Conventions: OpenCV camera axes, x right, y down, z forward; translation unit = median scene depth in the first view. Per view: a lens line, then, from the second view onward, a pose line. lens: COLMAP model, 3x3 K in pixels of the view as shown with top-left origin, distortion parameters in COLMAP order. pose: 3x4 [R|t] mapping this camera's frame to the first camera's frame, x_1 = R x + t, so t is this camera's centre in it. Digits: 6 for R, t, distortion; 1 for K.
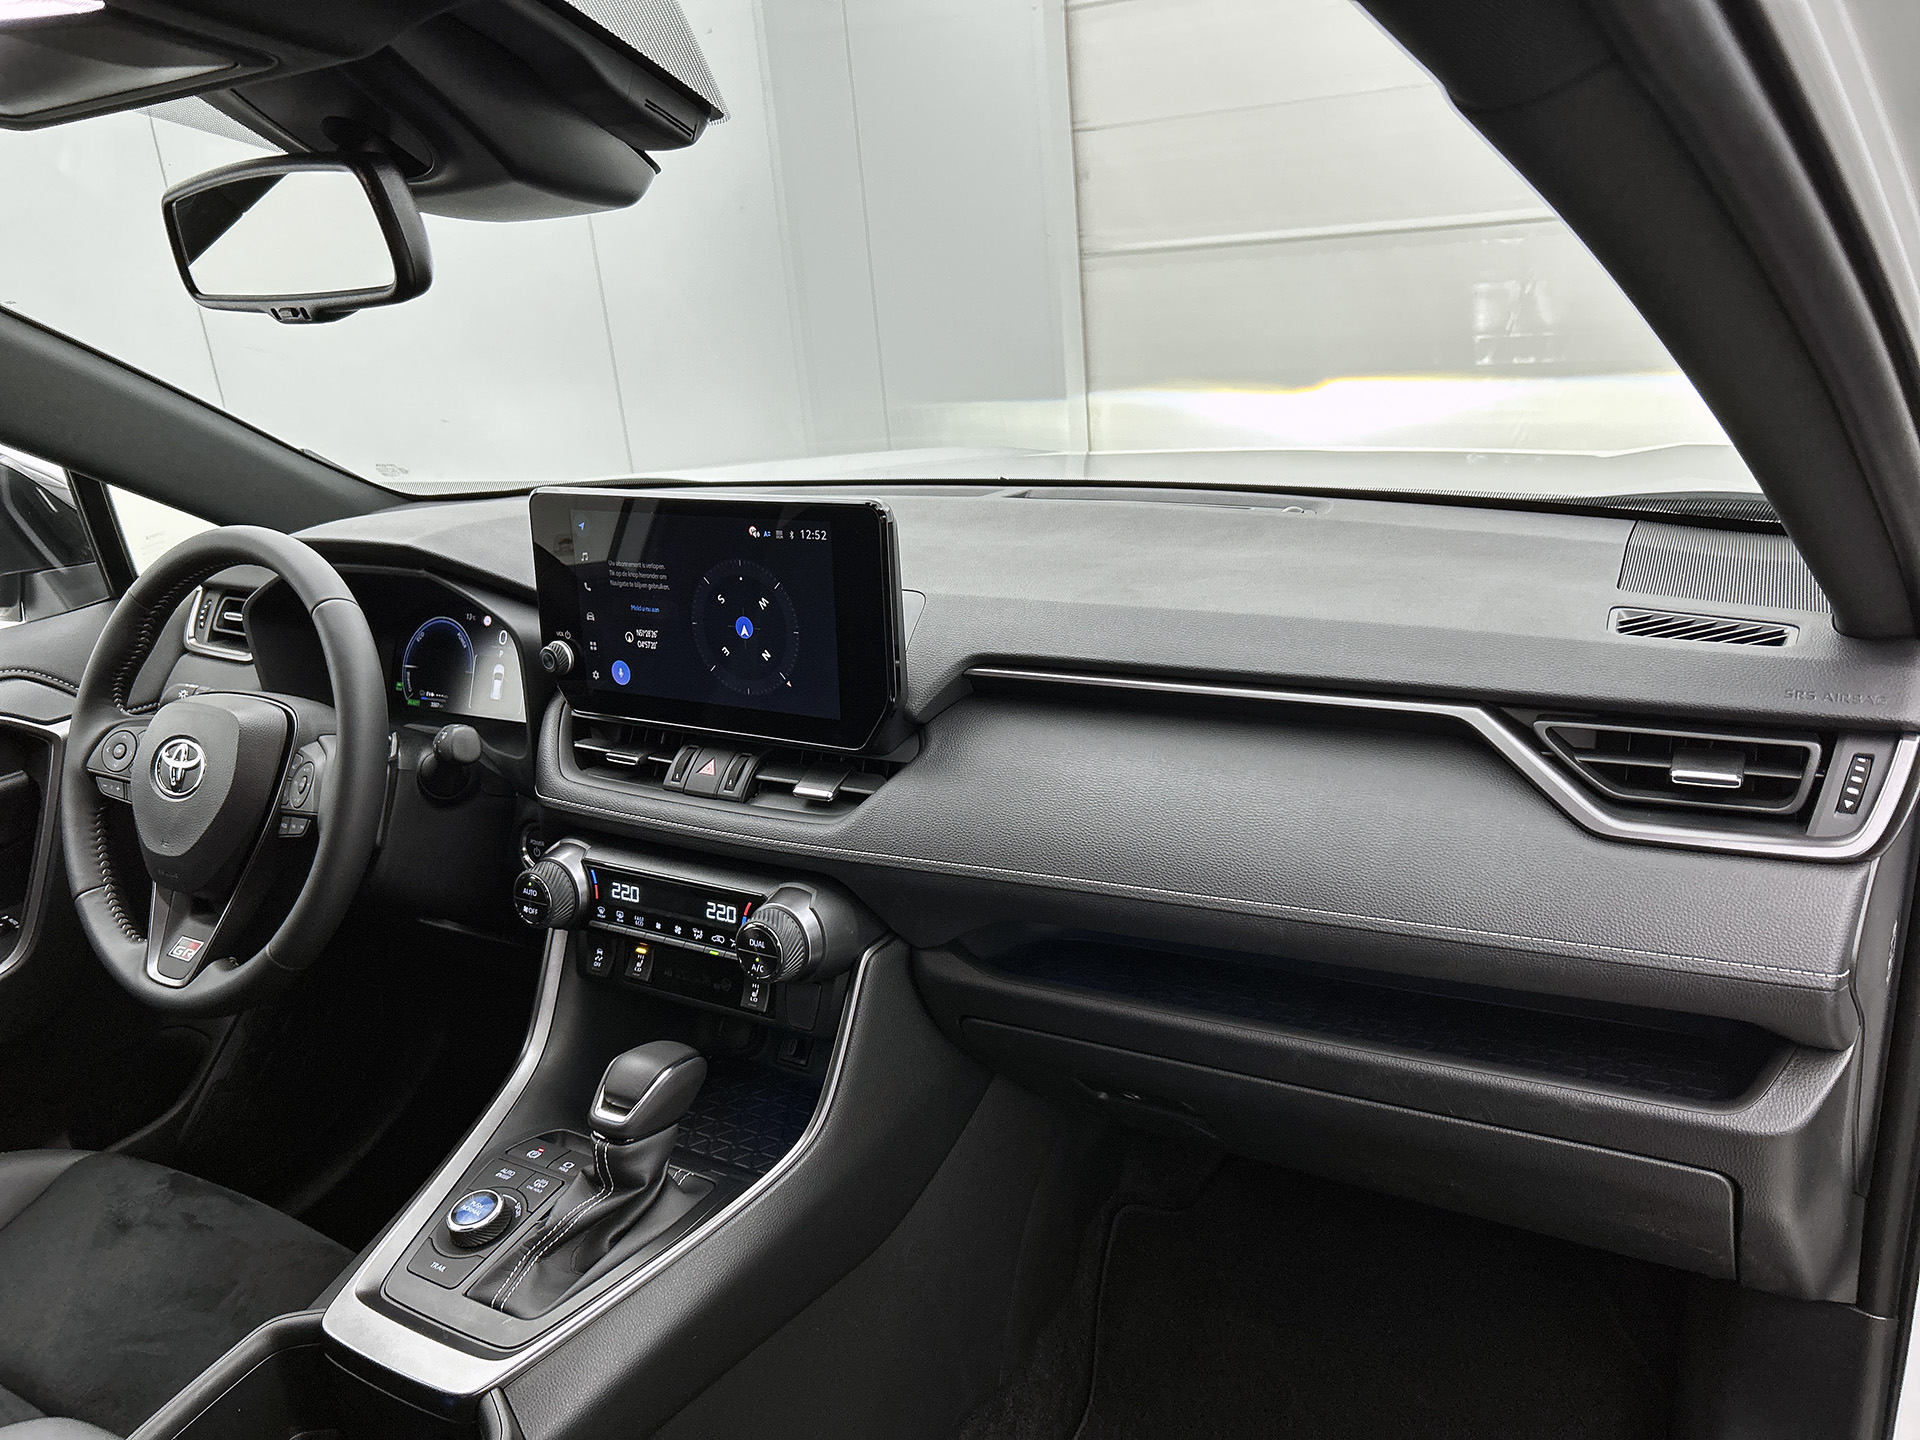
lens RADIAL K [[1458.0, 0, 964.5], [0, 1458.0, 747.4], [0, 0, 1]] dist [0.090989, -0.195416]
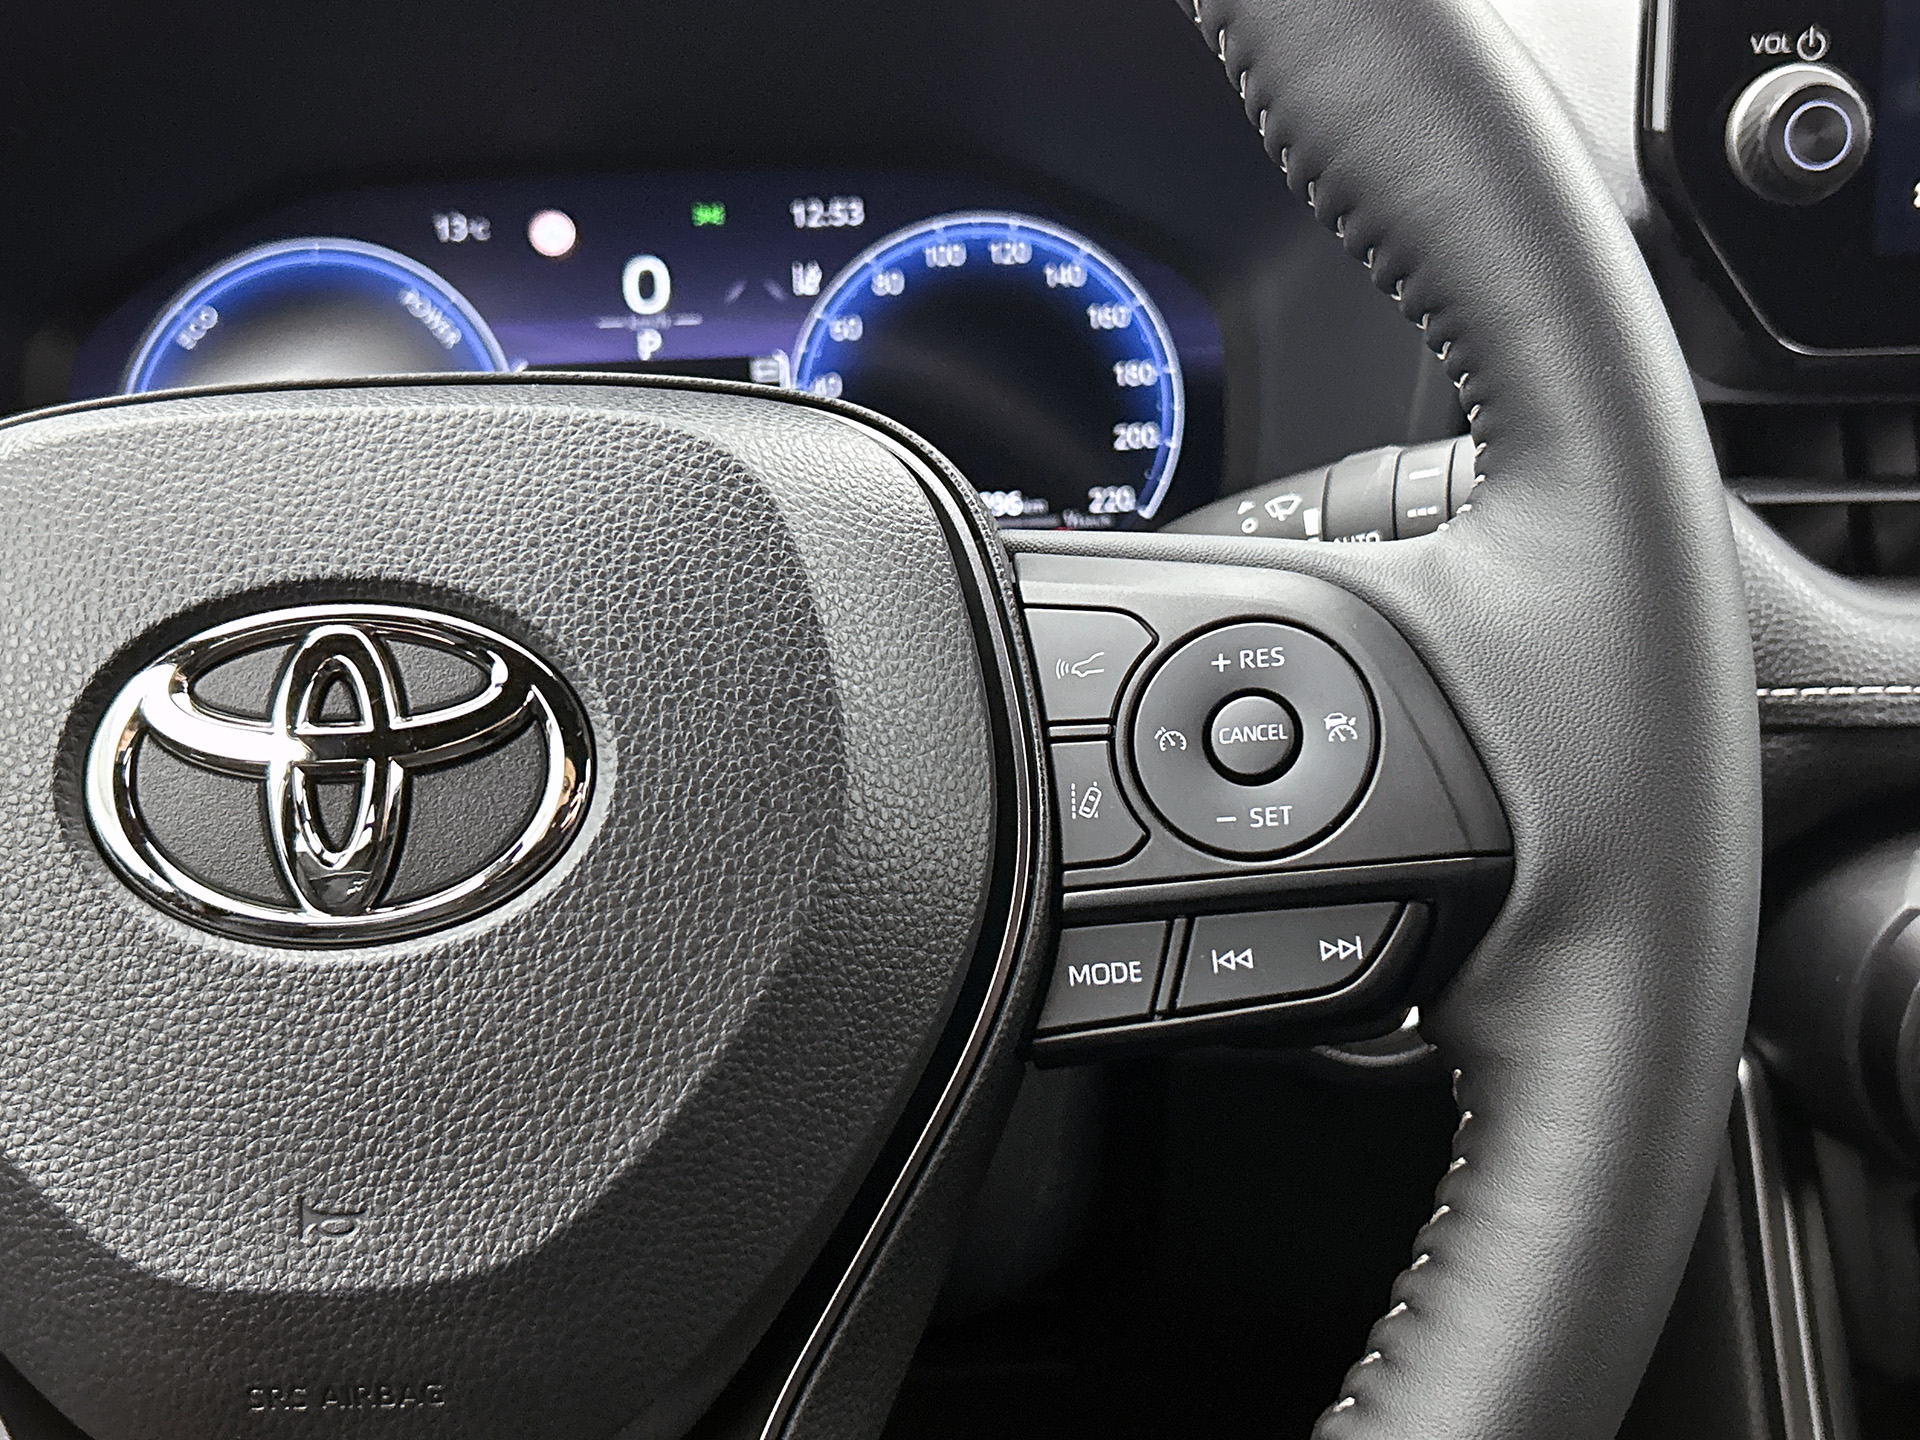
lens RADIAL K [[2363.5, 0, 960.0], [0, 2363.5, 720.0], [0, 0, 1]] dist [0.216165, -0.873605]
pose [[0.849543, -0.116343, 0.514530, -0.652182], [0.139892, 0.990141, -0.007090, 0.022454], [-0.508632, 0.078002, 0.857443, 0.760991]]
